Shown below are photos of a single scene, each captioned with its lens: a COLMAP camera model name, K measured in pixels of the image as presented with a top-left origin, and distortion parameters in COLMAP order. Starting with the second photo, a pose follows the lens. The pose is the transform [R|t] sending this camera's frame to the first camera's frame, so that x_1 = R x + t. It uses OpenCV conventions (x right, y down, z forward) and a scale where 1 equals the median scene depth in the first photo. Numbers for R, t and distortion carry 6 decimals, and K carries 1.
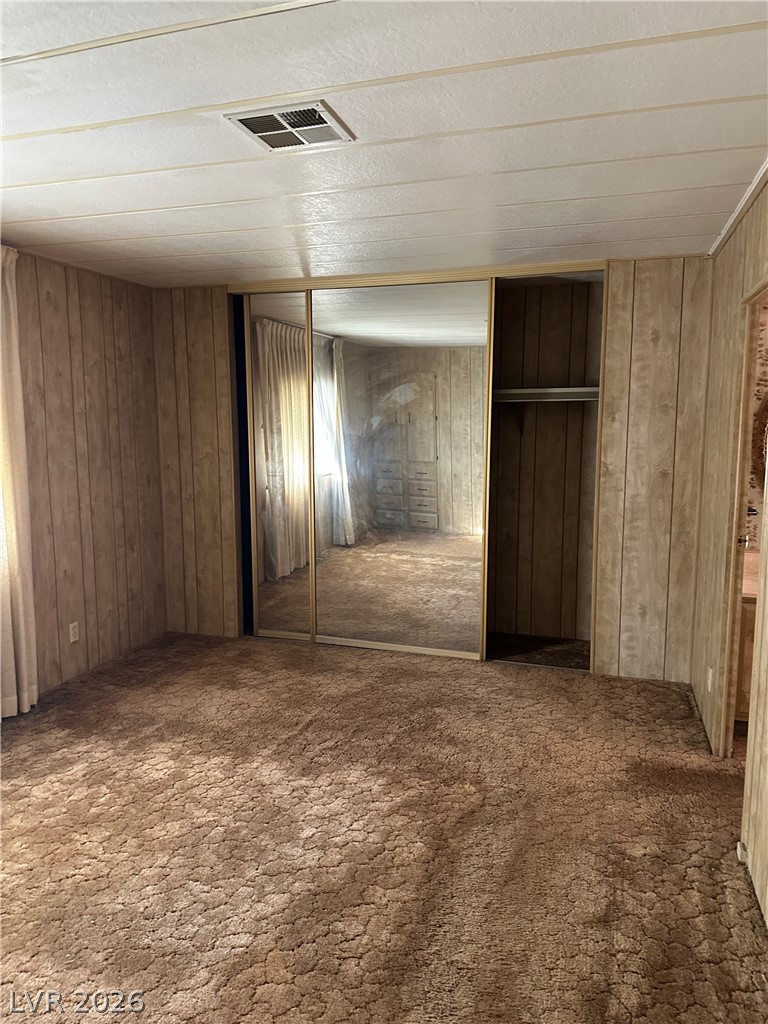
lens RADIAL K [[714.1, 0, 388.3], [0, 714.1, 506.0], [0, 0, 1]] dist [0.113569, -0.146976]
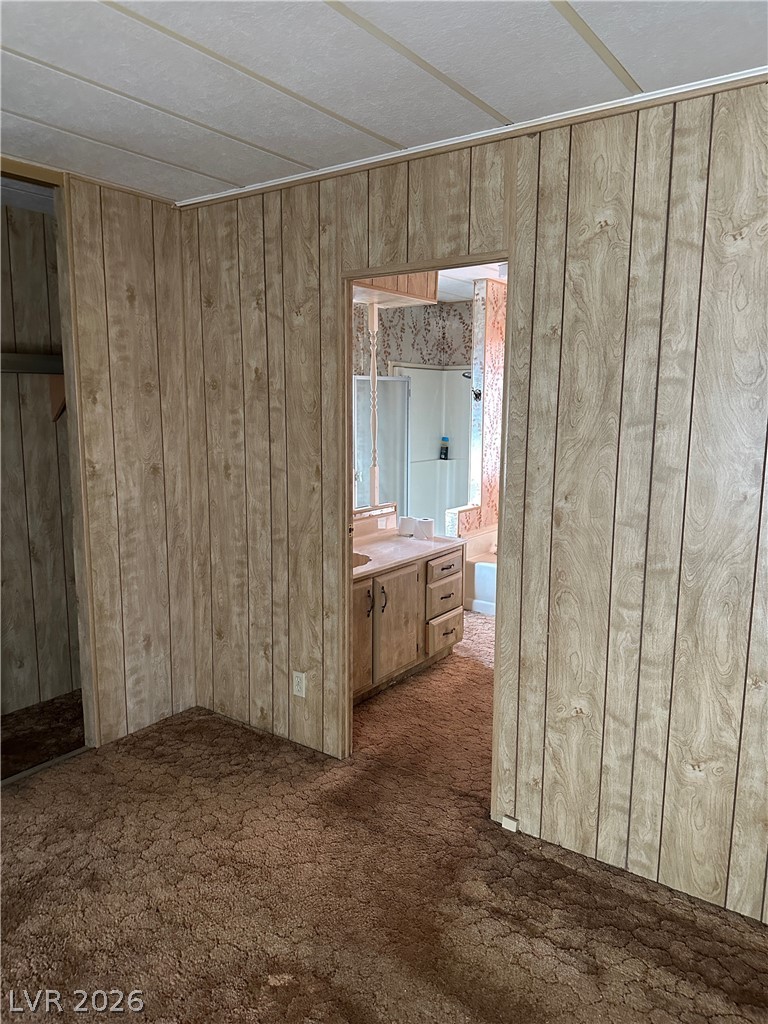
lens RADIAL K [[714.1, 0, 388.3], [0, 714.1, 506.0], [0, 0, 1]] dist [0.113569, -0.146976]
pose [[0.343278, -0.137473, 0.929119, -0.286081], [0.113725, 0.988036, 0.104172, -0.057877], [-0.932323, 0.069905, 0.354805, 0.471420]]
